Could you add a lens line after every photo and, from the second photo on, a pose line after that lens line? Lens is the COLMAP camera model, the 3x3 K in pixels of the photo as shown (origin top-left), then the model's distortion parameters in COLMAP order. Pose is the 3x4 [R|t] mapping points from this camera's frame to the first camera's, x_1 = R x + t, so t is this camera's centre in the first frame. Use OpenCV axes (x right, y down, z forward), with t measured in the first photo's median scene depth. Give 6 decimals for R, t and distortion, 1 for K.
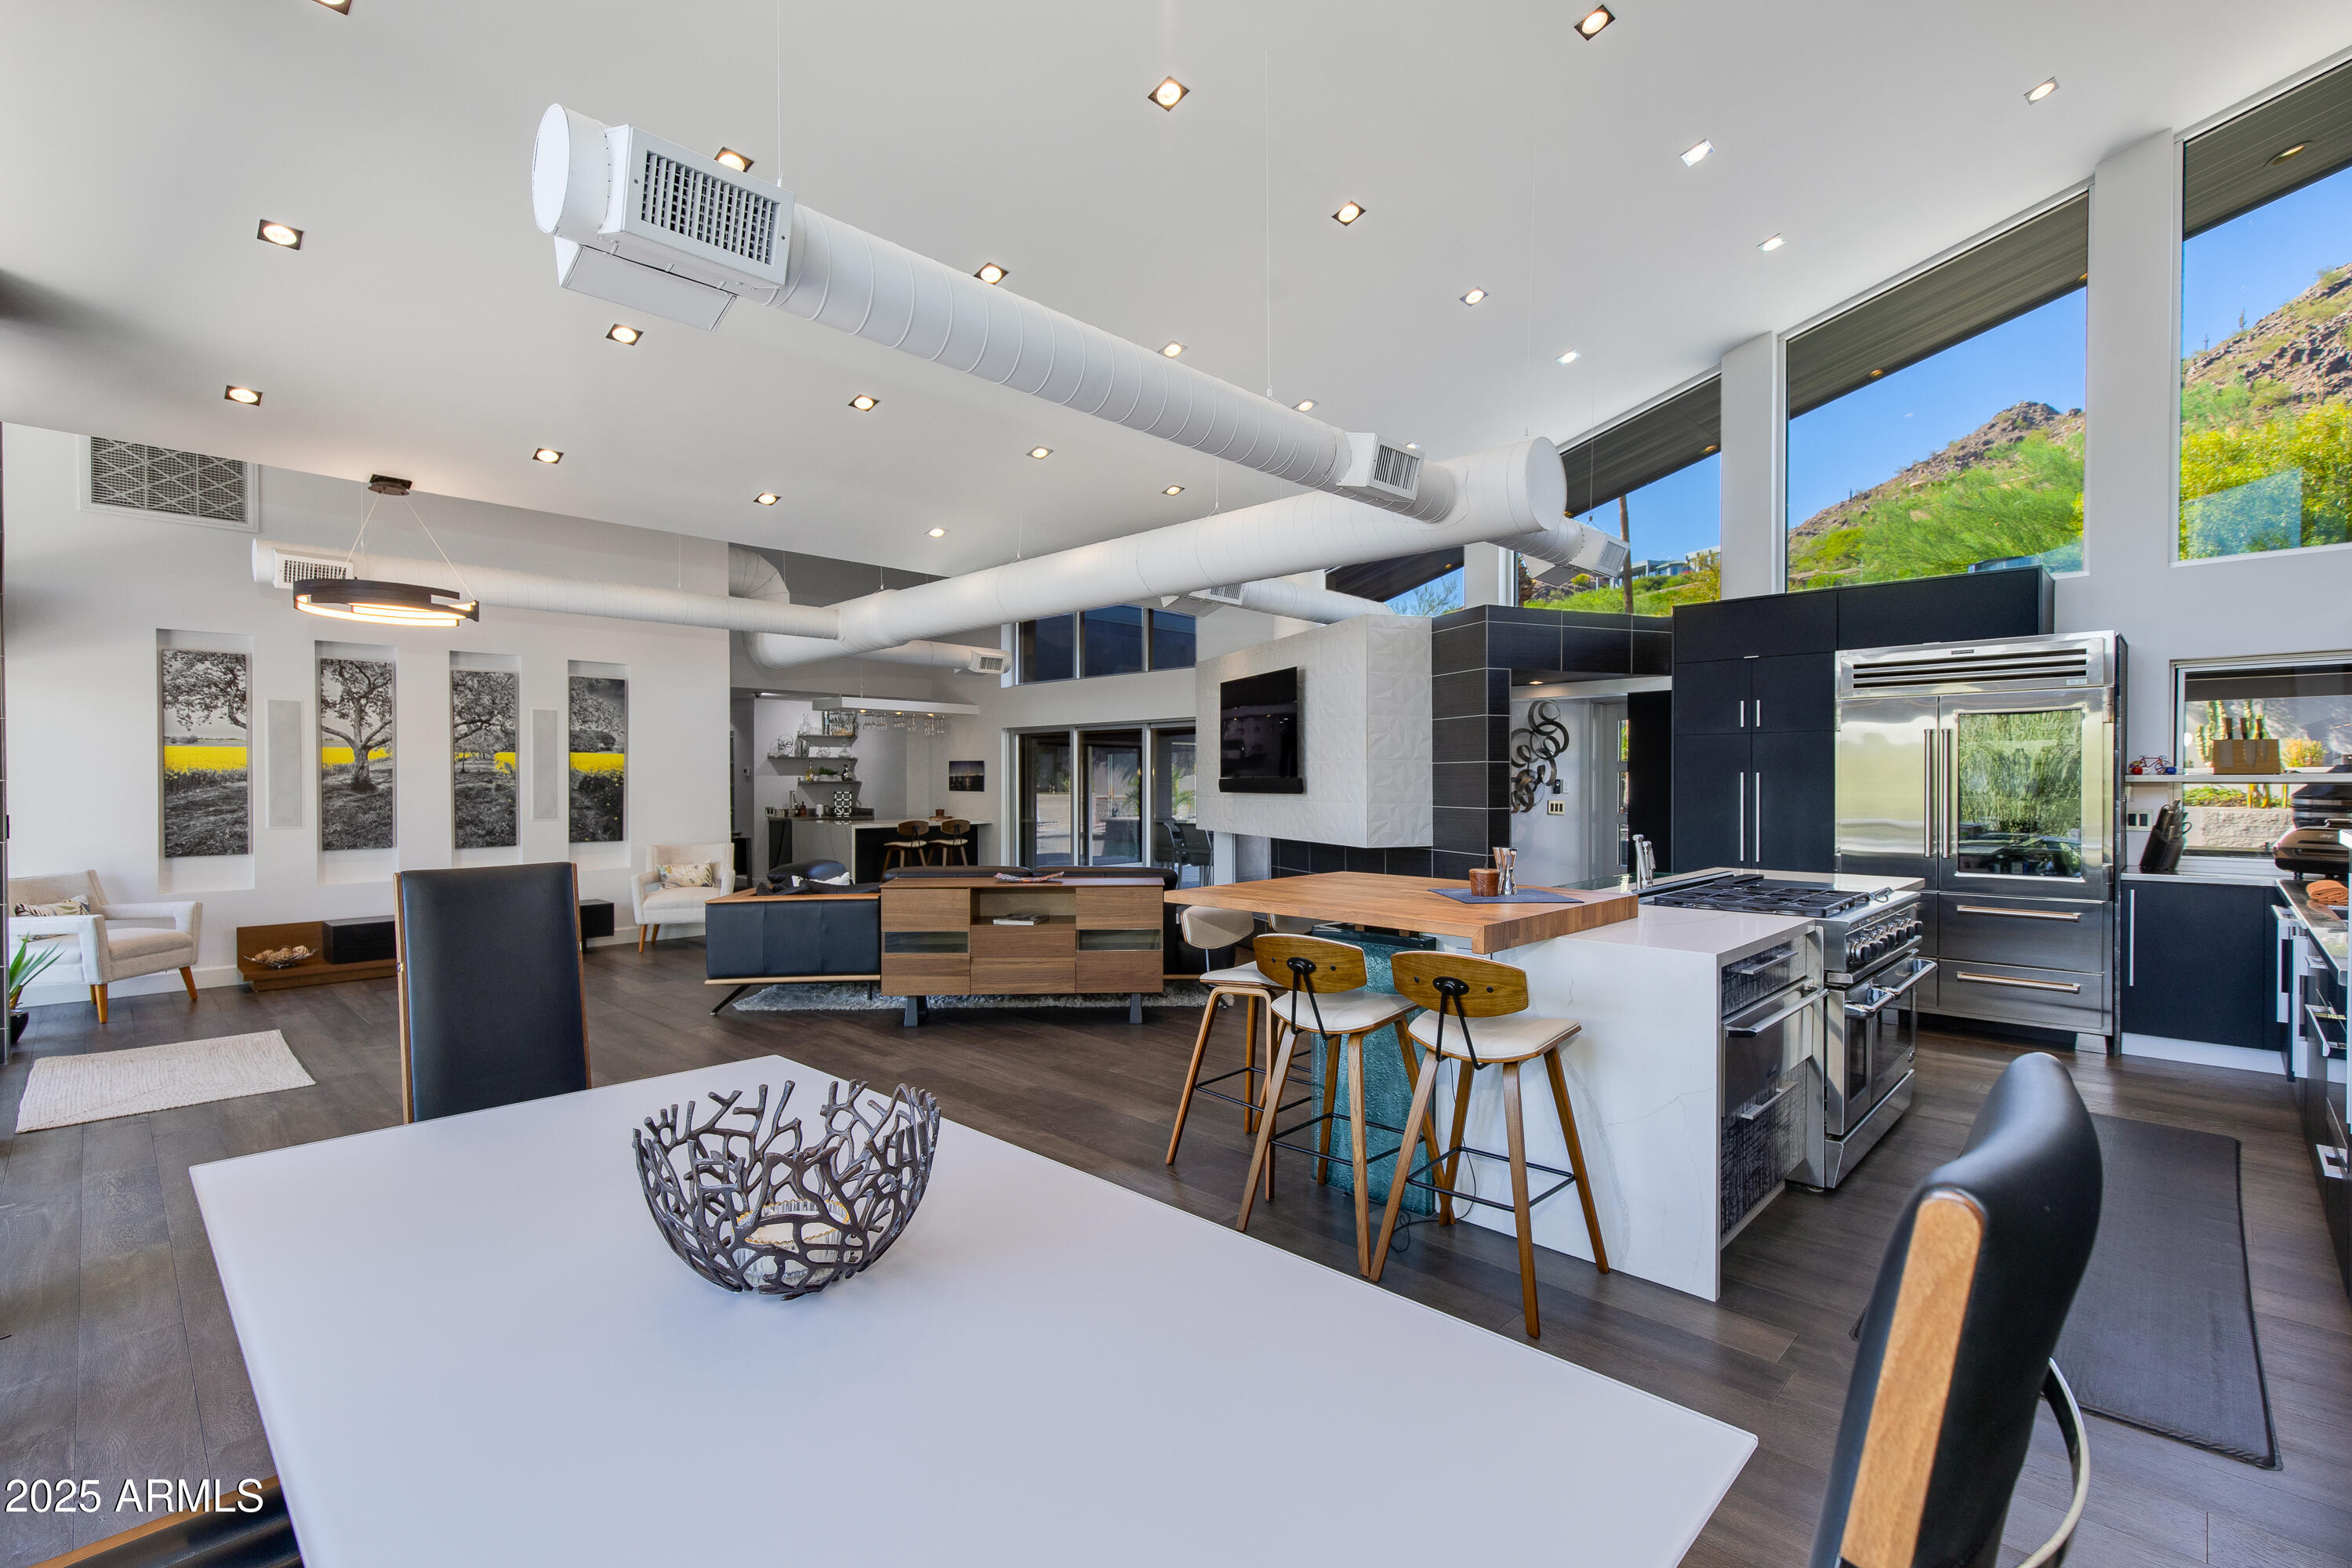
lens RADIAL K [[1058.5, 0, 1144.7], [0, 1058.5, 789.8], [0, 0, 1]] dist [0.005740, 0.000176]
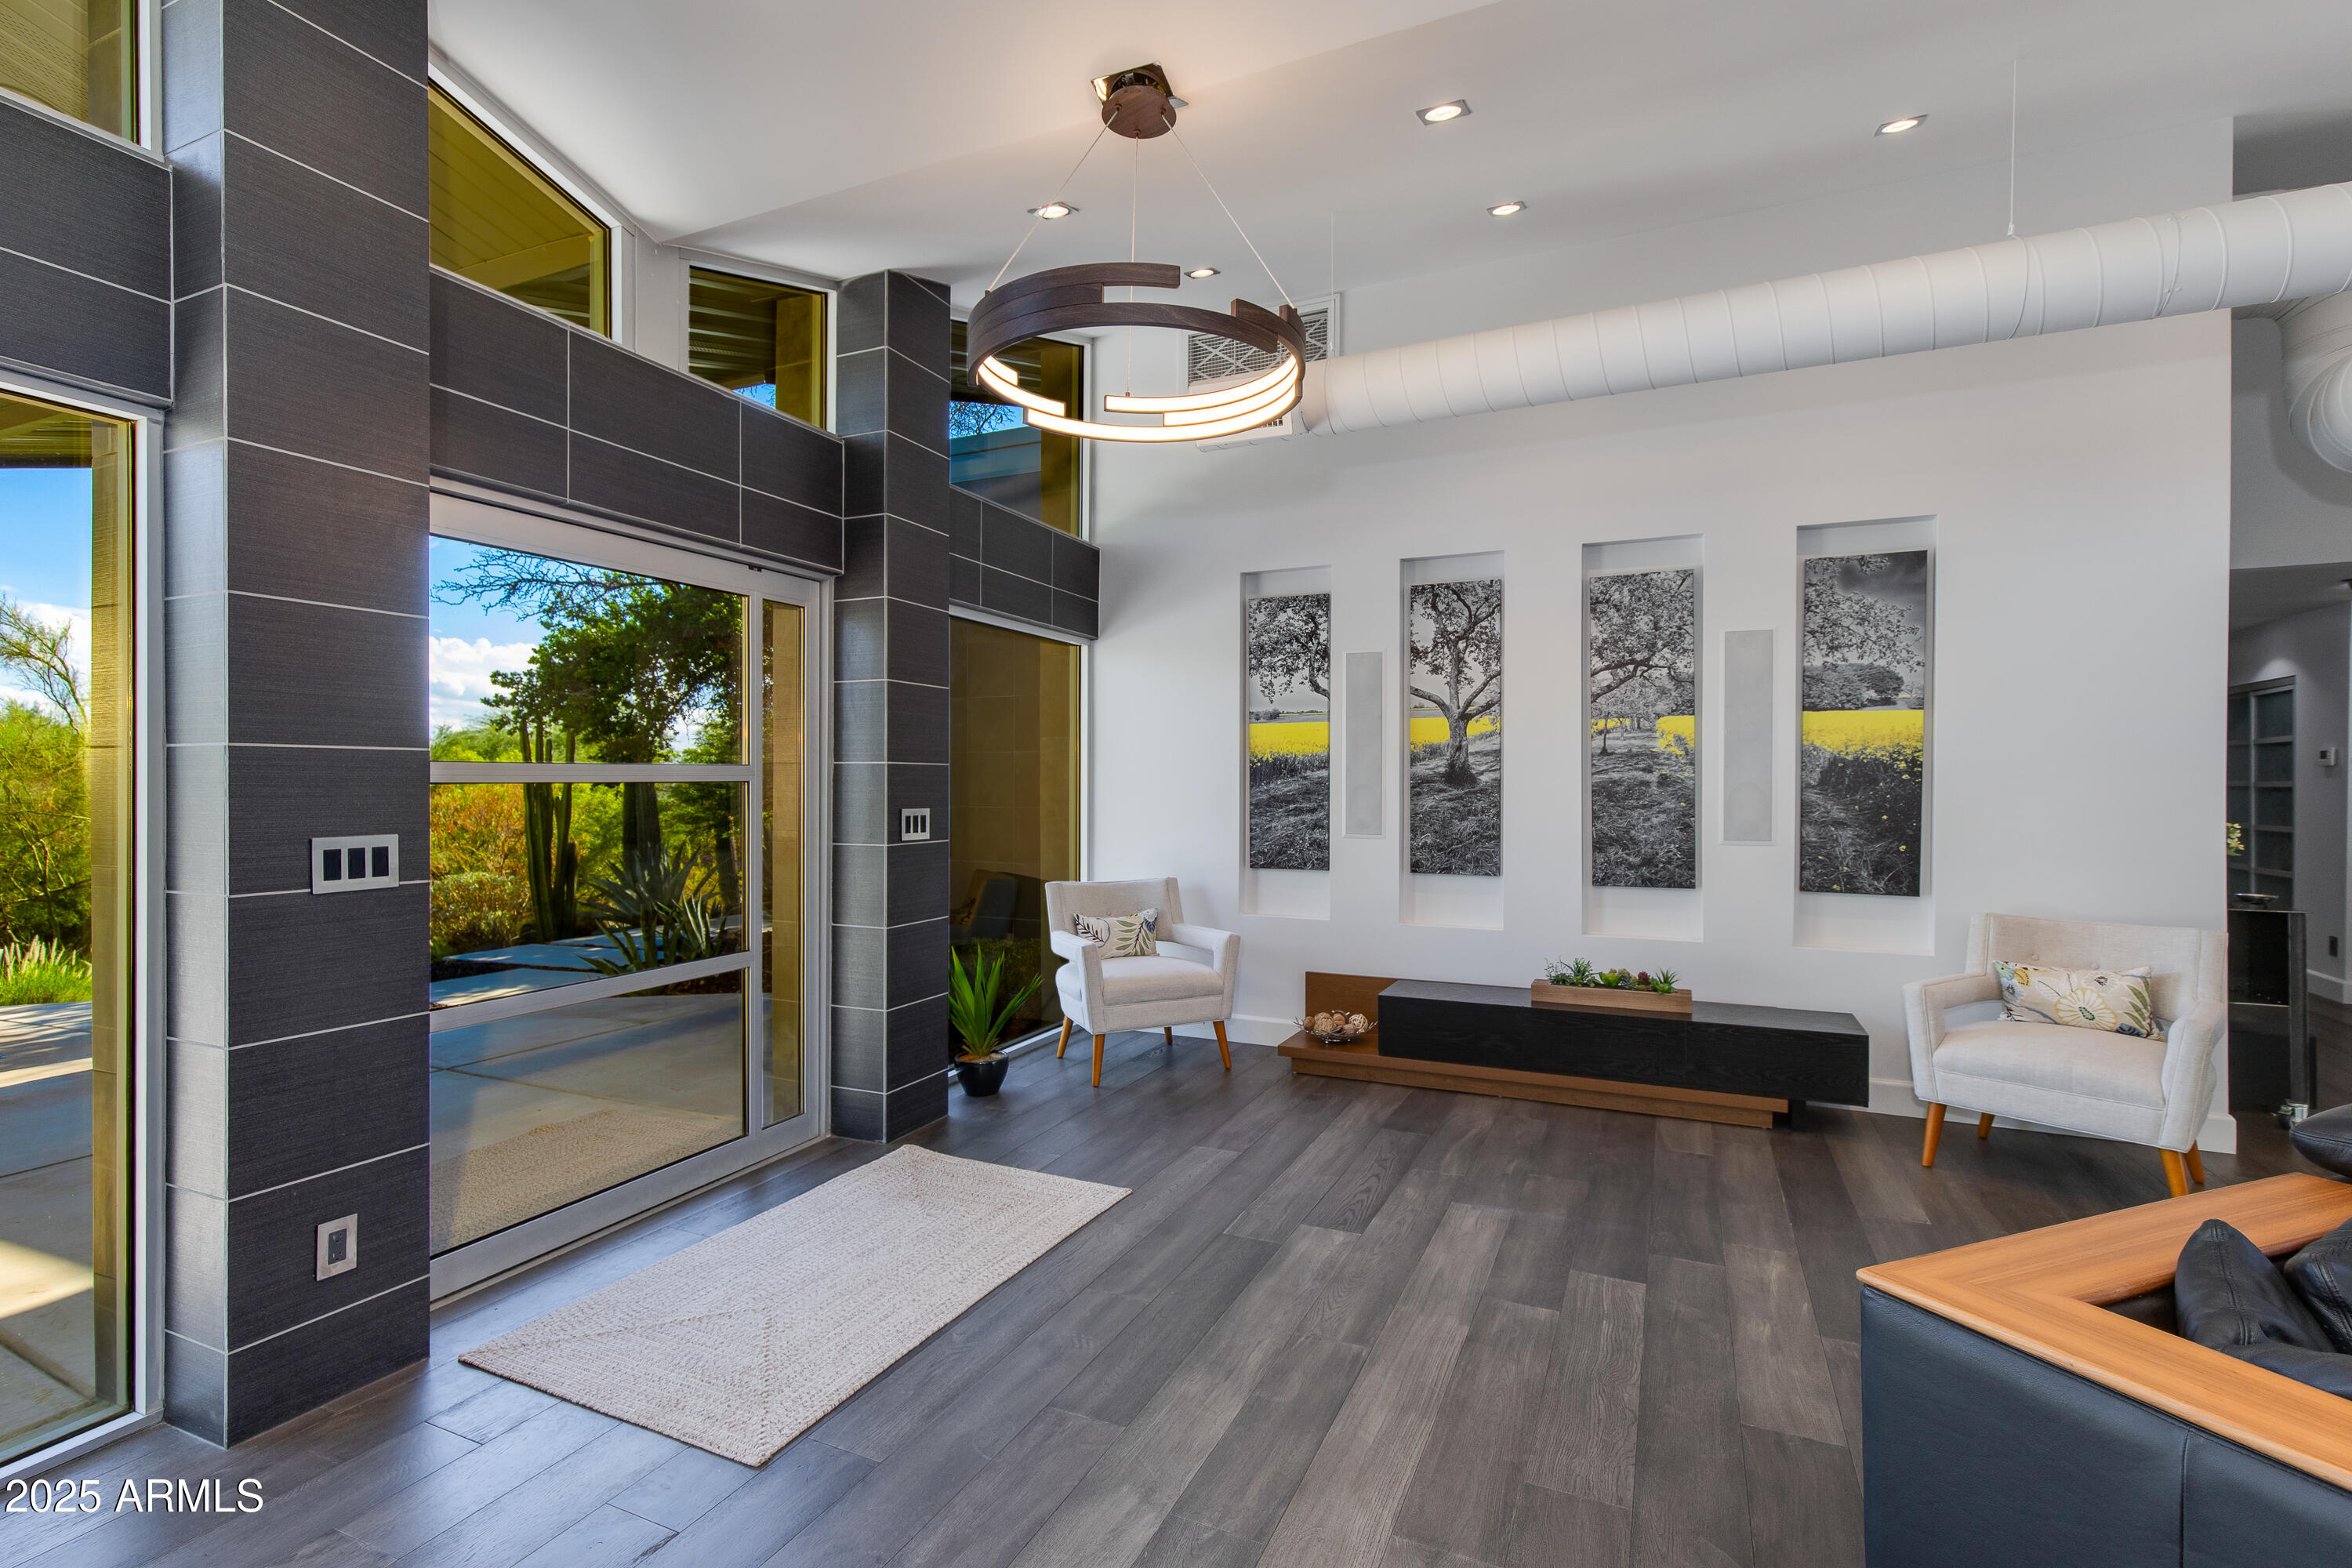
lens RADIAL K [[1058.5, 0, 1194.2], [0, 1058.5, 787.0], [0, 0, 1]] dist [0.005740, 0.000176]
pose [[0.341560, 0.009400, -0.939813, -0.189787], [-0.010342, 0.999927, 0.006243, 0.000250], [0.939803, 0.007588, 0.341632, 0.630022]]
